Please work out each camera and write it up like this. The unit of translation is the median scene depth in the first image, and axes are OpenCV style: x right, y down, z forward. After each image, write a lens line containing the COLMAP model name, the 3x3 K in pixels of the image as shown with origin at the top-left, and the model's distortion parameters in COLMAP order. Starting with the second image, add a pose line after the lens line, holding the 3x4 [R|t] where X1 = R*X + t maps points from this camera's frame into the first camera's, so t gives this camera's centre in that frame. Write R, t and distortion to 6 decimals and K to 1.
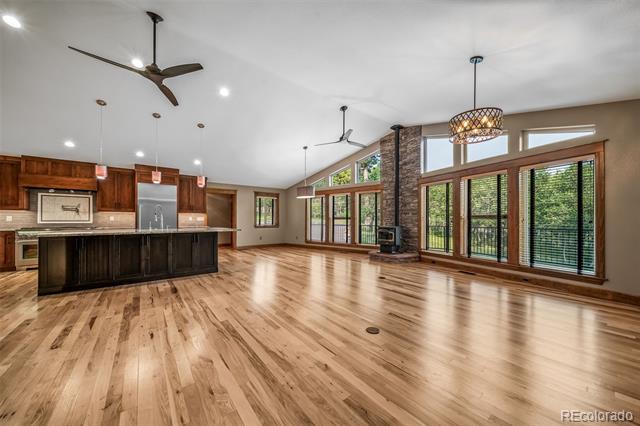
lens RADIAL K [[226.0, 0, 318.8], [0, 226.0, 219.6], [0, 0, 1]] dist [-0.000734, -0.000182]
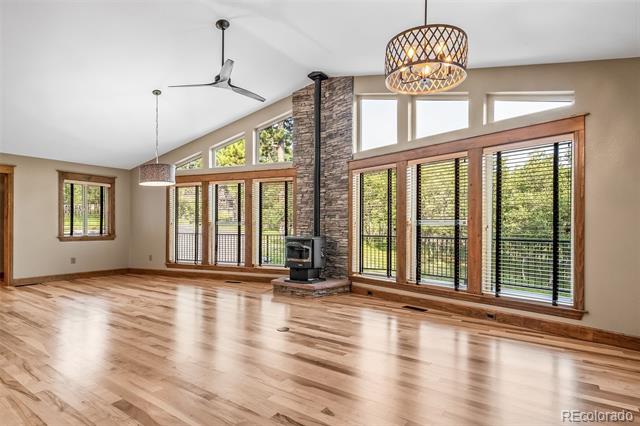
lens RADIAL K [[336.8, 0, 322.7], [0, 336.8, 226.6], [0, 0, 1]] dist [0.001177, 0.000210]
pose [[0.953747, 0.002764, 0.300598, 0.088754], [-0.003693, 0.999990, 0.002524, -0.000380], [-0.300588, -0.003518, 0.953748, 0.125099]]
